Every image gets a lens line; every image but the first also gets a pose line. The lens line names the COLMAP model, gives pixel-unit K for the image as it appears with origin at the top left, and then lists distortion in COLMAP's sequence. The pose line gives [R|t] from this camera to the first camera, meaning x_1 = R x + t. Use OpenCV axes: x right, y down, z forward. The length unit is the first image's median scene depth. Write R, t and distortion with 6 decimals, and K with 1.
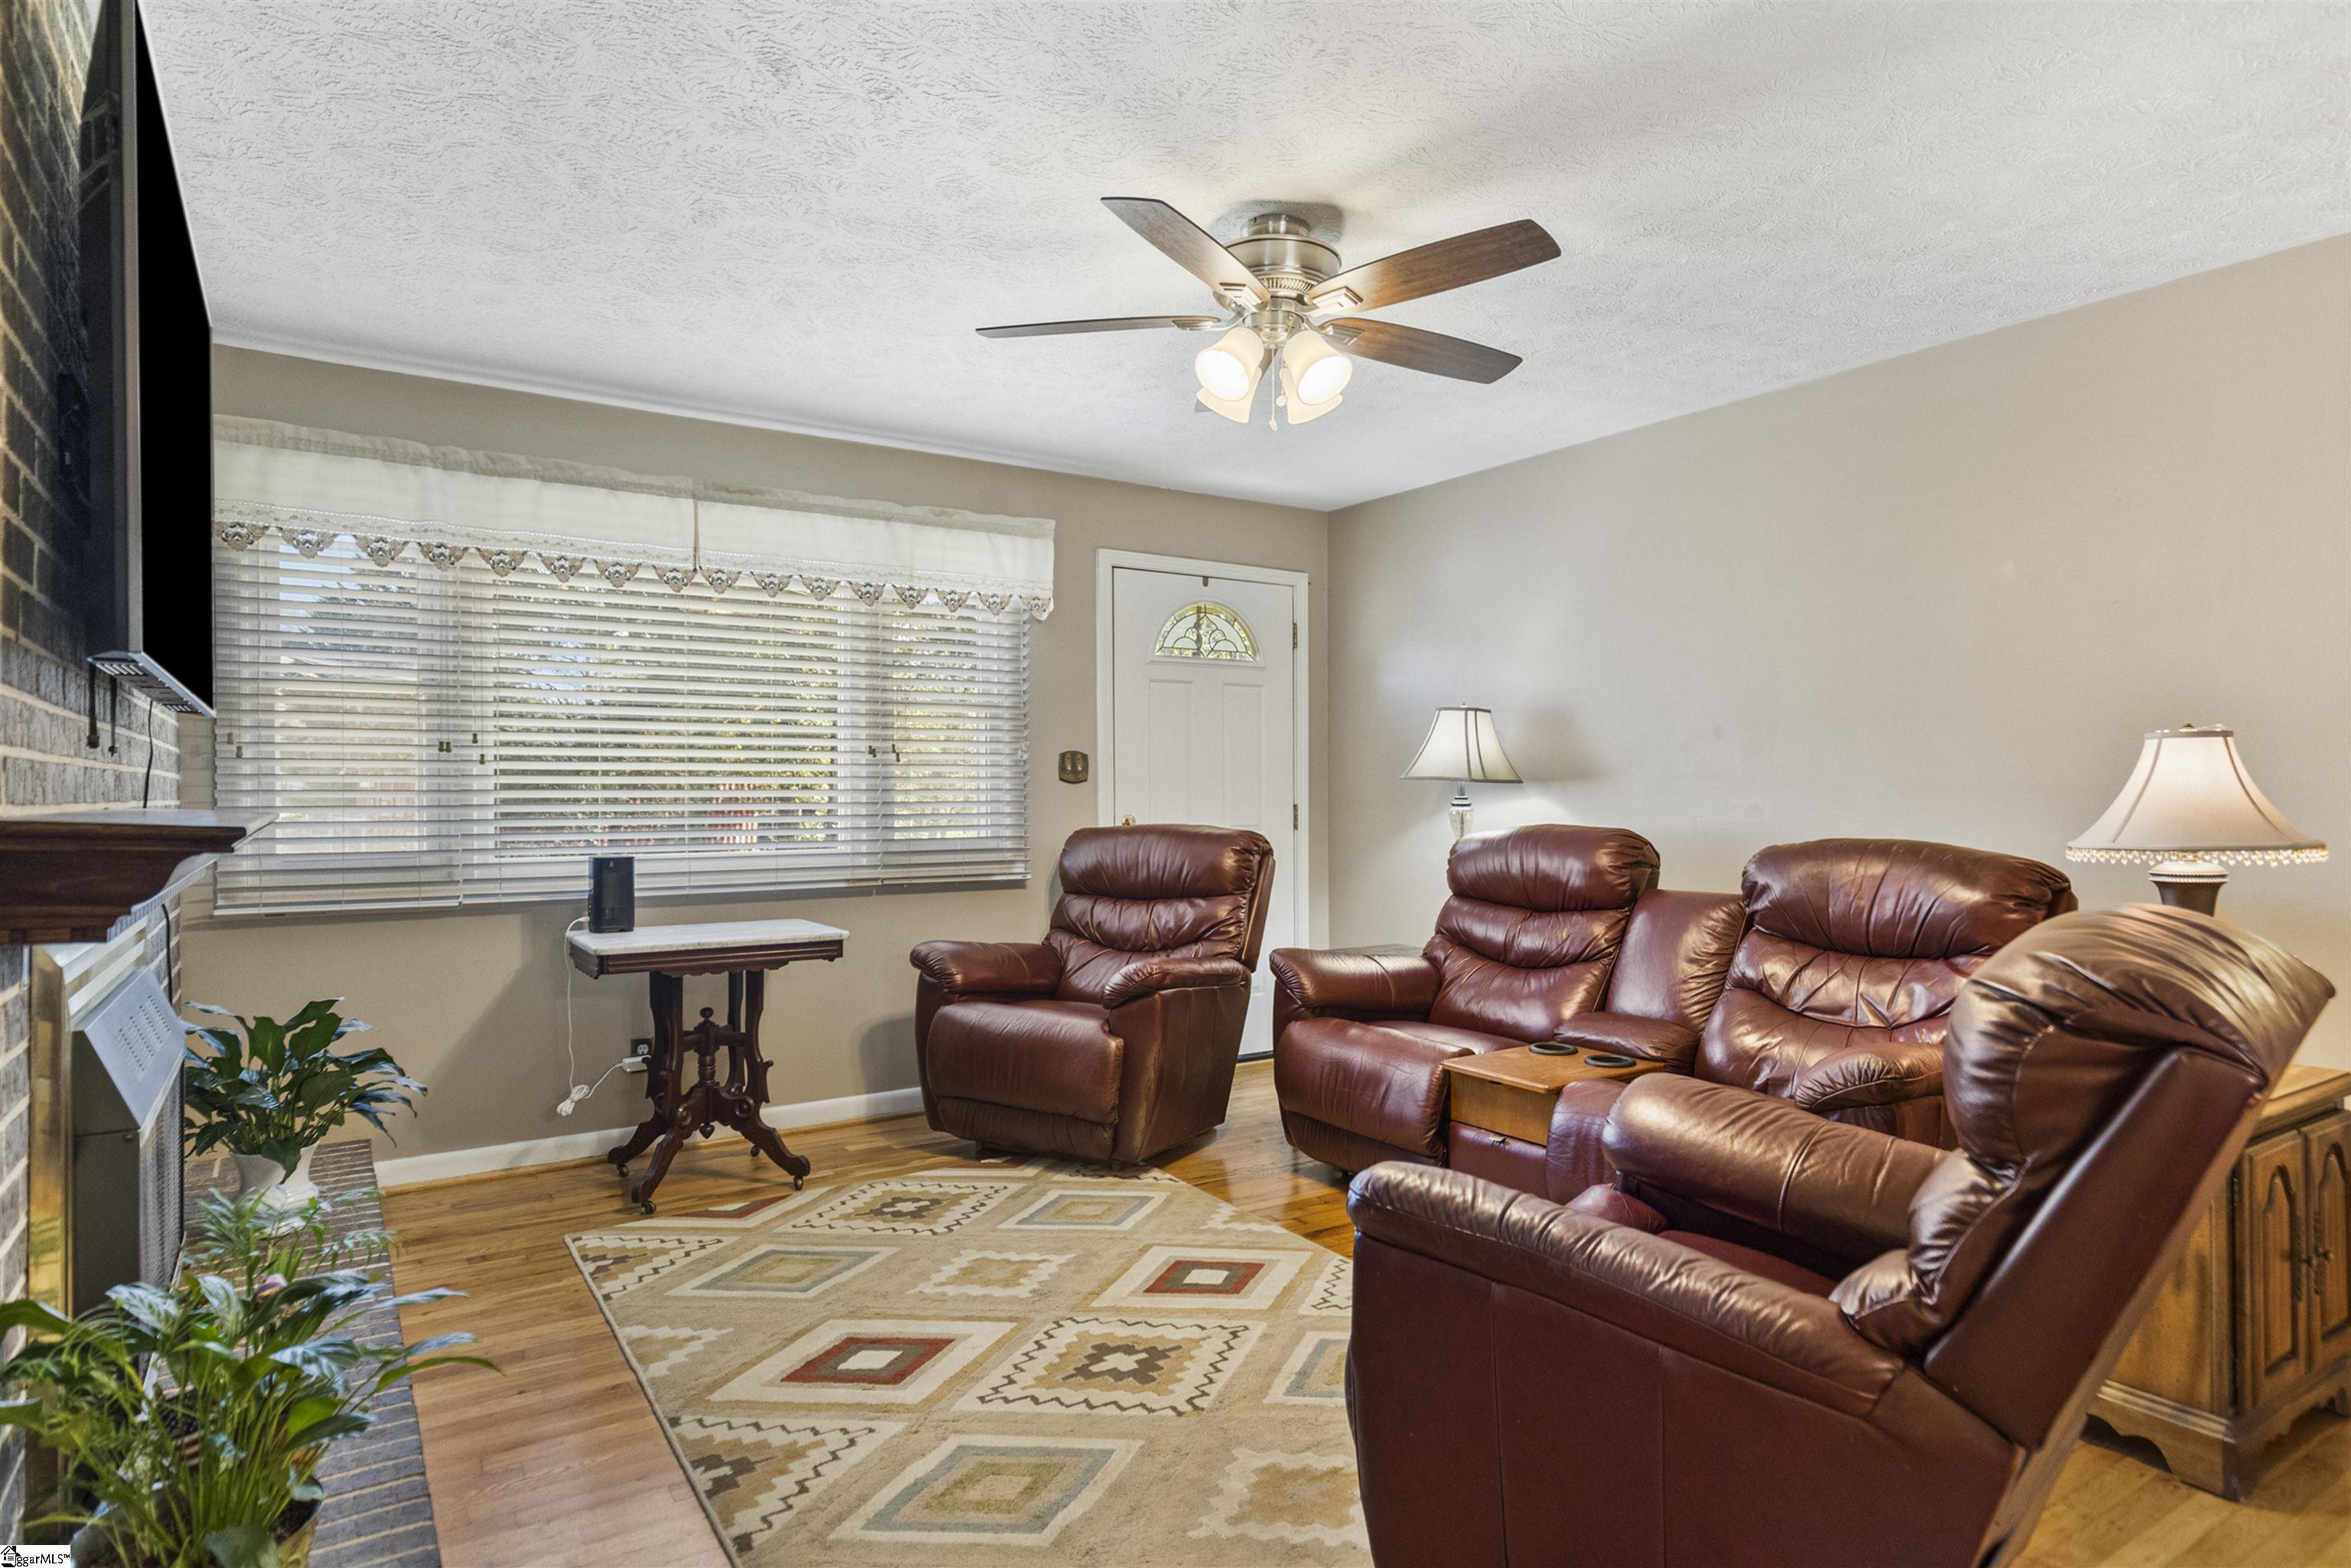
lens RADIAL K [[1301.0, 0, 1182.6], [0, 1301.0, 795.9], [0, 0, 1]] dist [-0.006327, 0.006491]
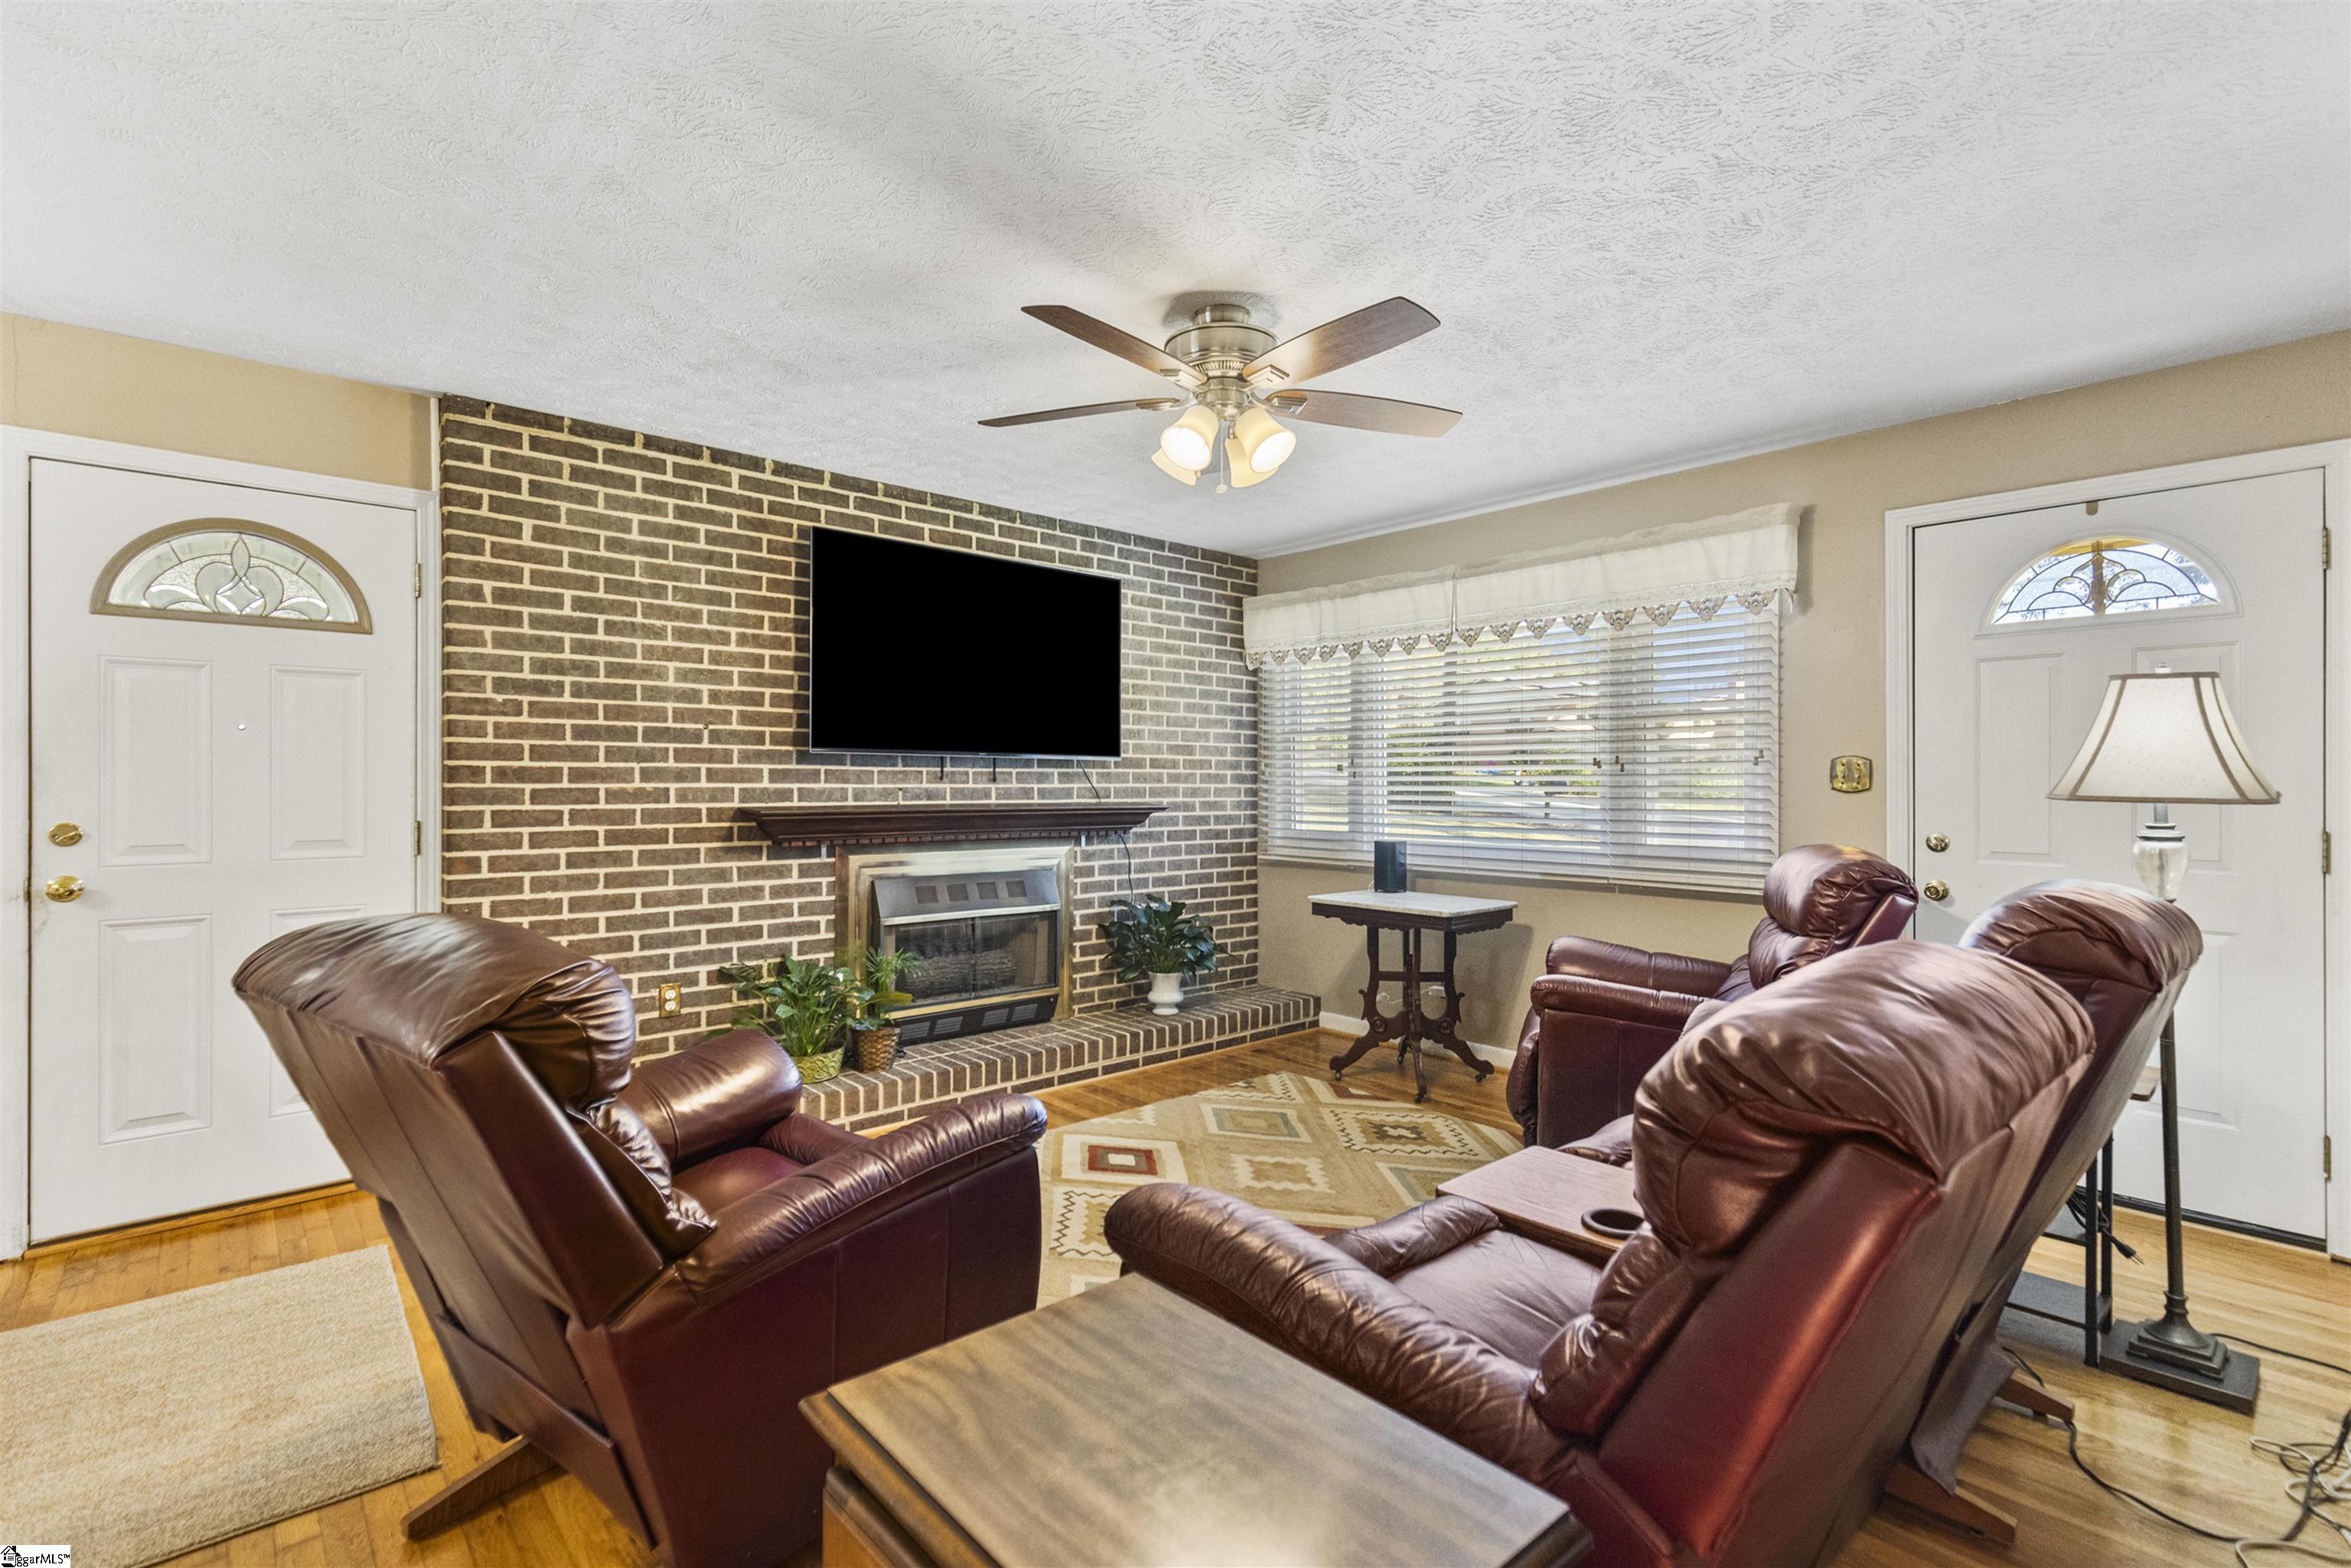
lens RADIAL K [[1060.1, 0, 1170.8], [0, 1060.1, 787.9], [0, 0, 1]] dist [0.001667, 0.001331]
pose [[0.144163, 0.009939, -0.989504, 0.787993], [-0.004792, 0.999945, 0.009345, -0.025667], [0.989542, 0.003395, 0.144203, 0.652104]]
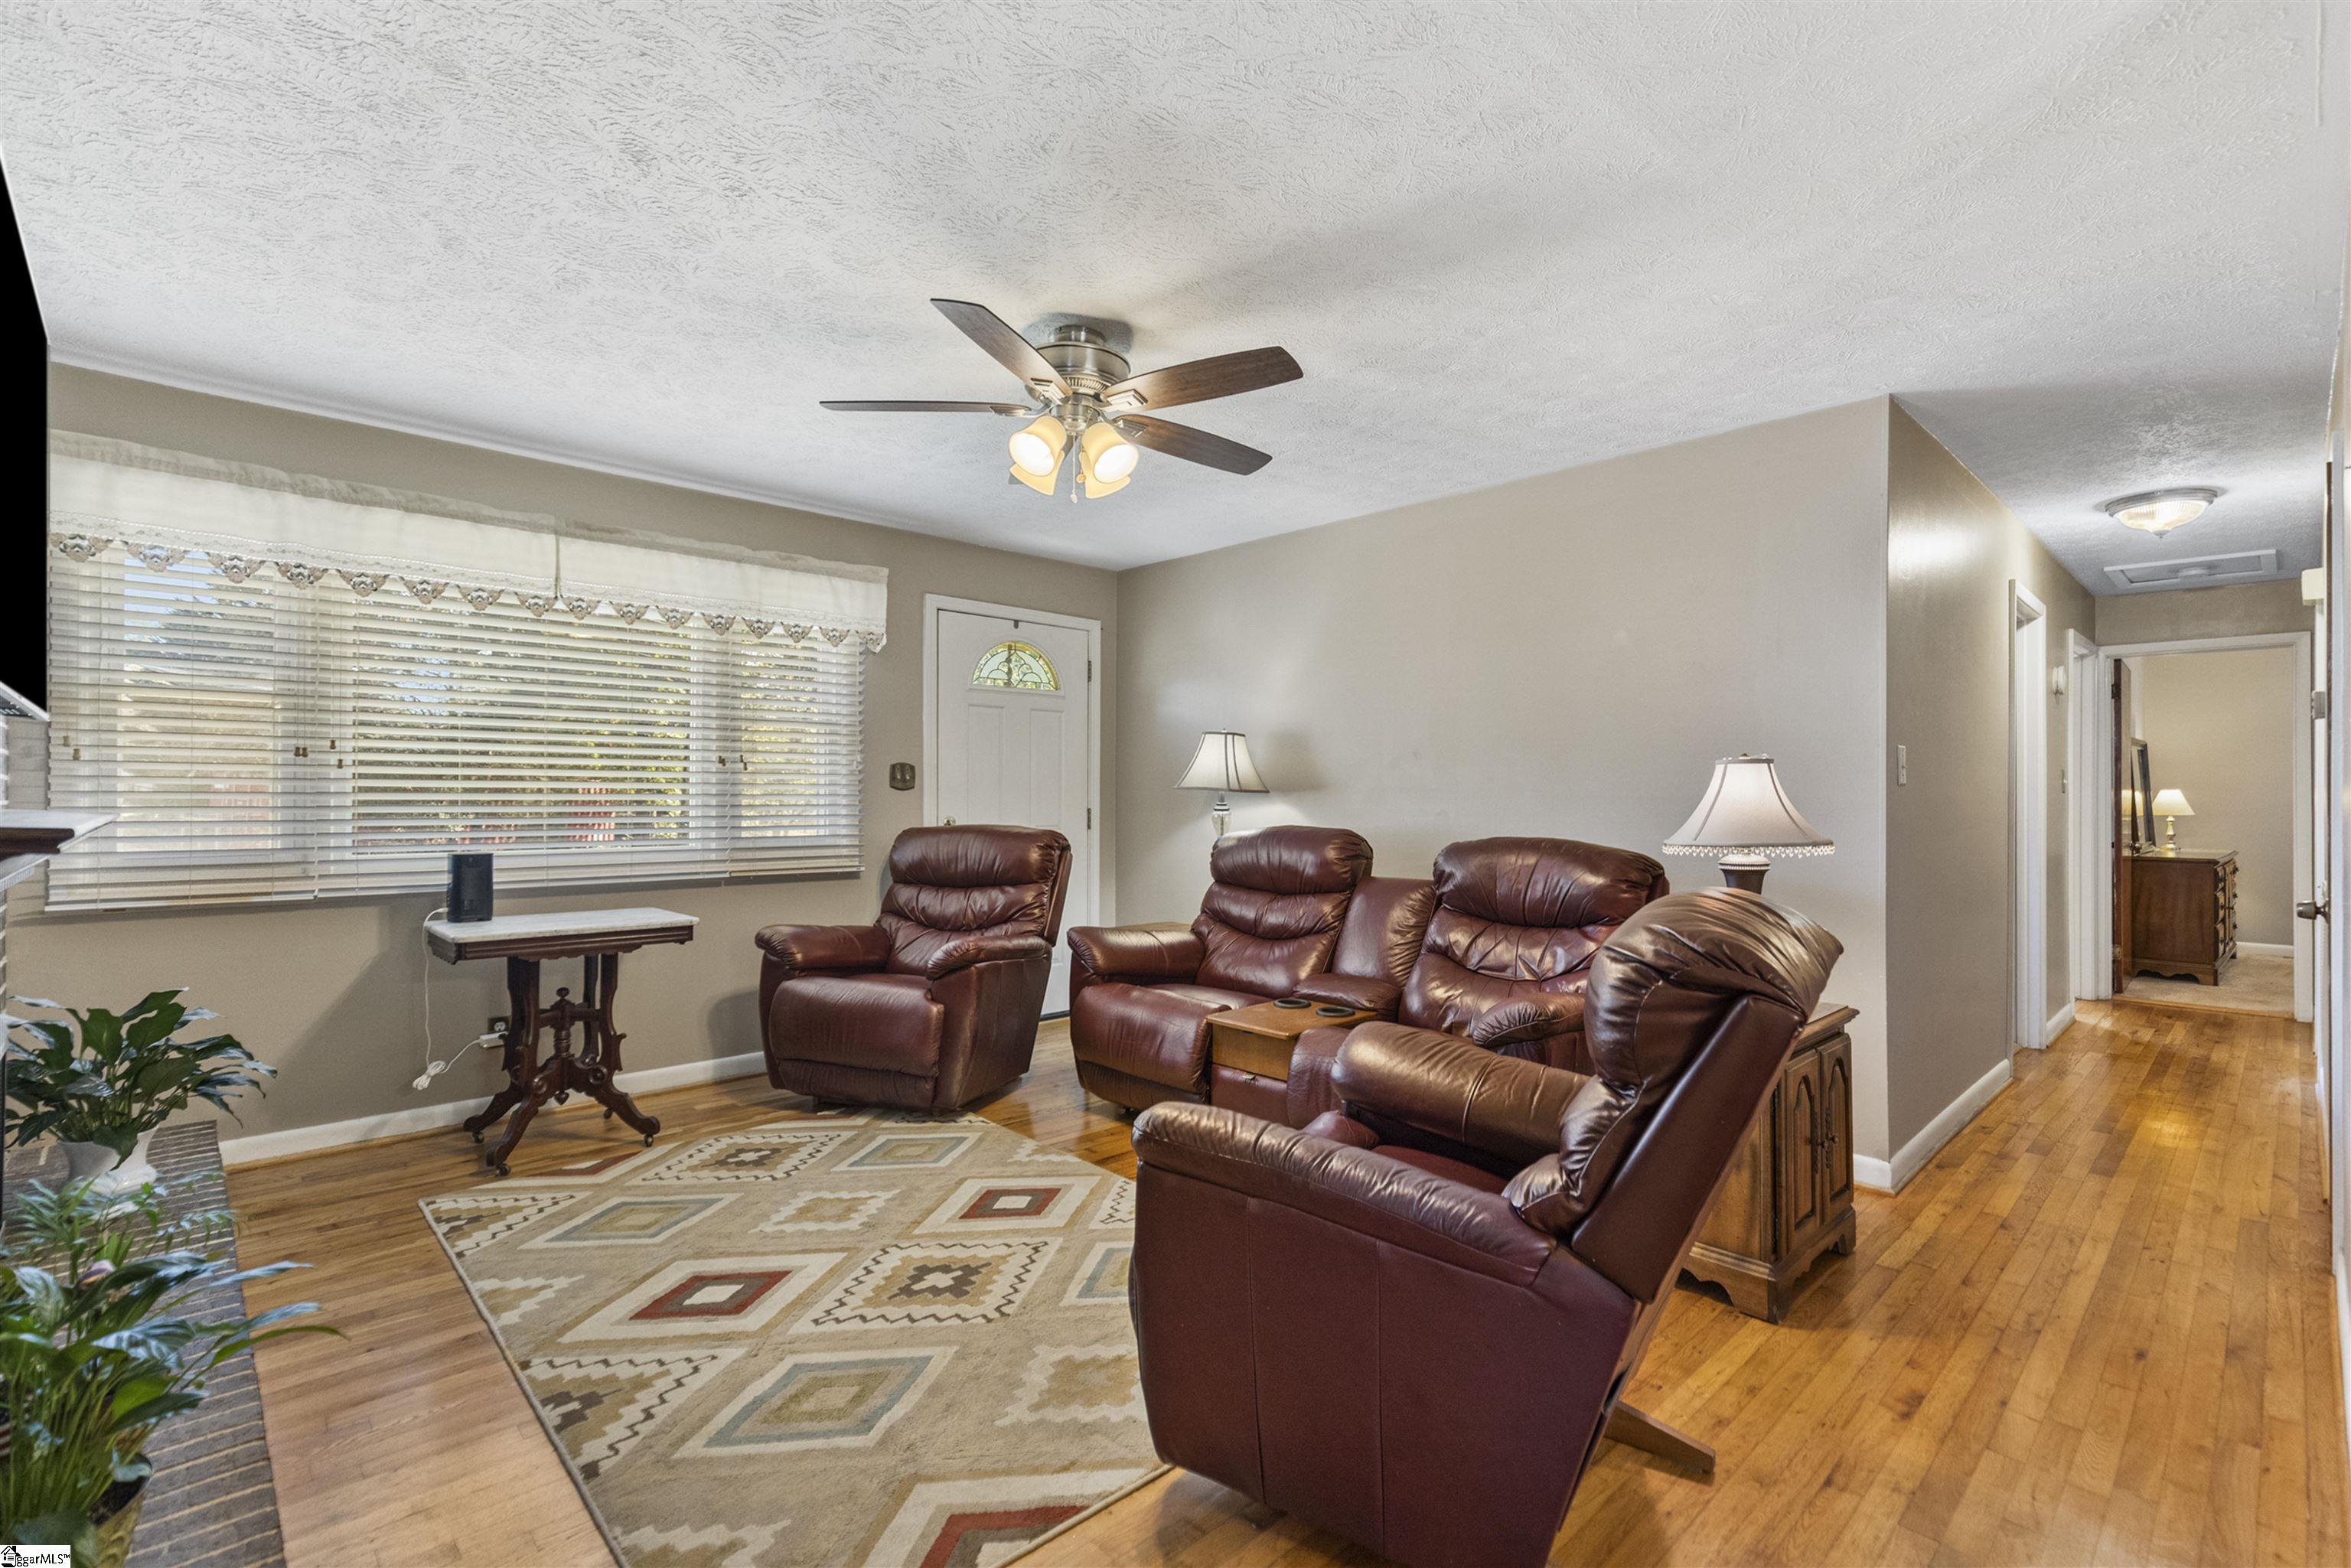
lens RADIAL K [[1060.1, 0, 1182.9], [0, 1060.1, 790.8], [0, 0, 1]] dist [0.001667, 0.001331]
pose [[0.984633, 0.007750, 0.174467, -0.000706], [-0.006000, 0.999926, -0.010556, -0.000723], [-0.174536, 0.009347, 0.984606, 0.004733]]
